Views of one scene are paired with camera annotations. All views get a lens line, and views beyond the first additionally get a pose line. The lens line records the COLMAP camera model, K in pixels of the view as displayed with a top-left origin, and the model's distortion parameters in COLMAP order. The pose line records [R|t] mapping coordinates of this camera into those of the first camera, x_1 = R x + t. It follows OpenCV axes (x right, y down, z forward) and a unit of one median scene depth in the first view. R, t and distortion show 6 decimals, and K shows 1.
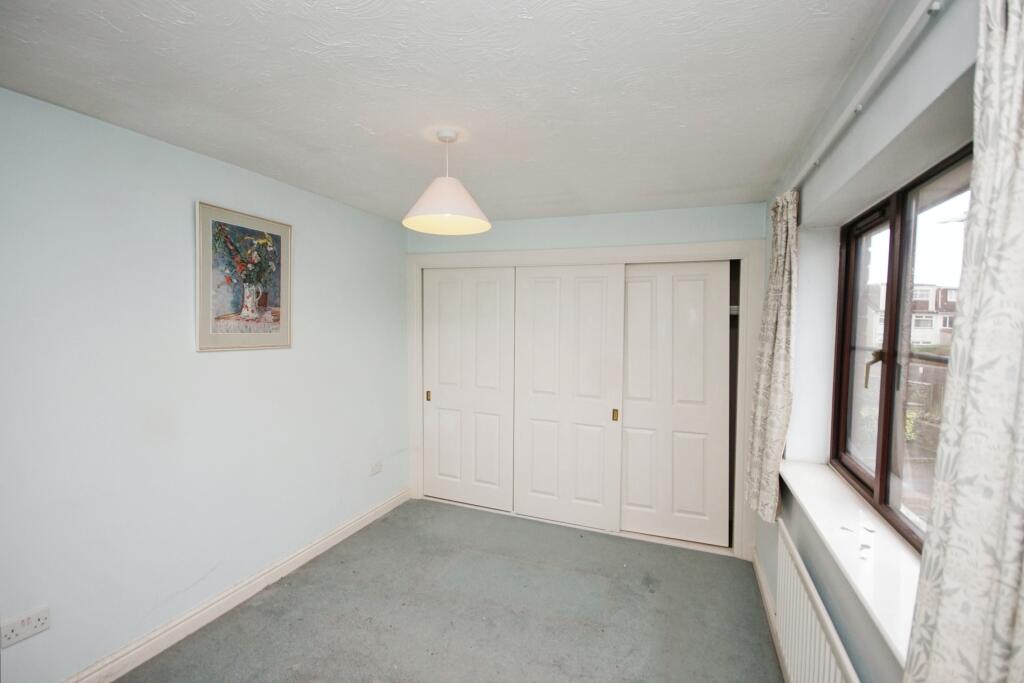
lens RADIAL K [[459.1, 0, 515.4], [0, 459.1, 340.8], [0, 0, 1]] dist [0.000242, -0.006098]
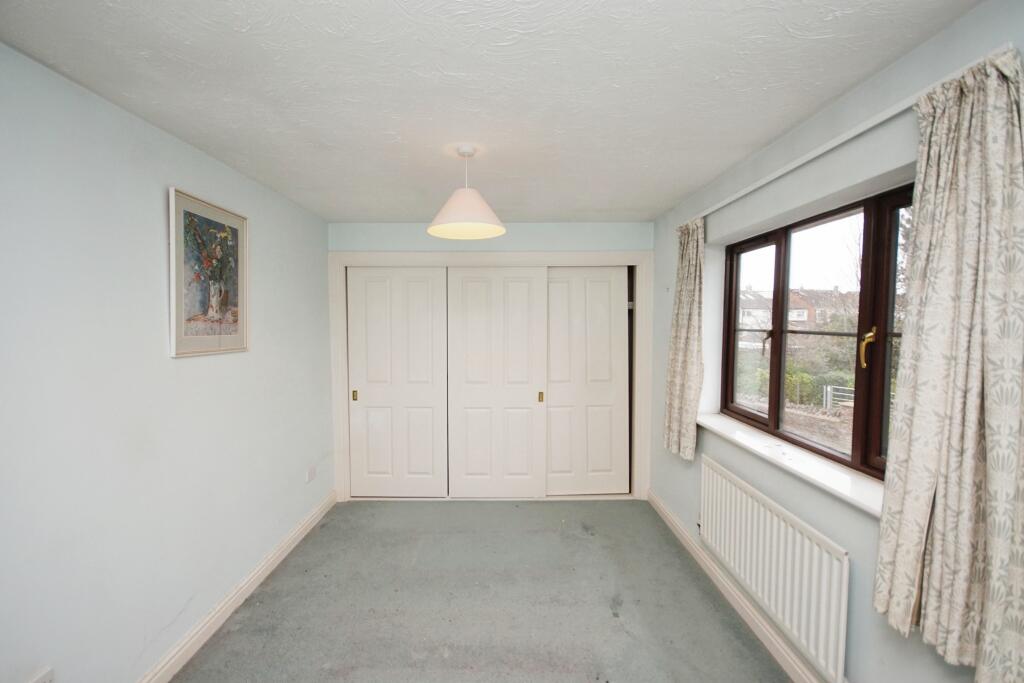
lens RADIAL K [[459.1, 0, 504.0], [0, 459.1, 345.3], [0, 0, 1]] dist [0.000242, -0.006098]
pose [[0.928122, -0.041593, 0.369945, -0.389462], [0.036436, 0.999117, 0.020919, 0.004404], [-0.370488, -0.005936, 0.928818, -0.058046]]
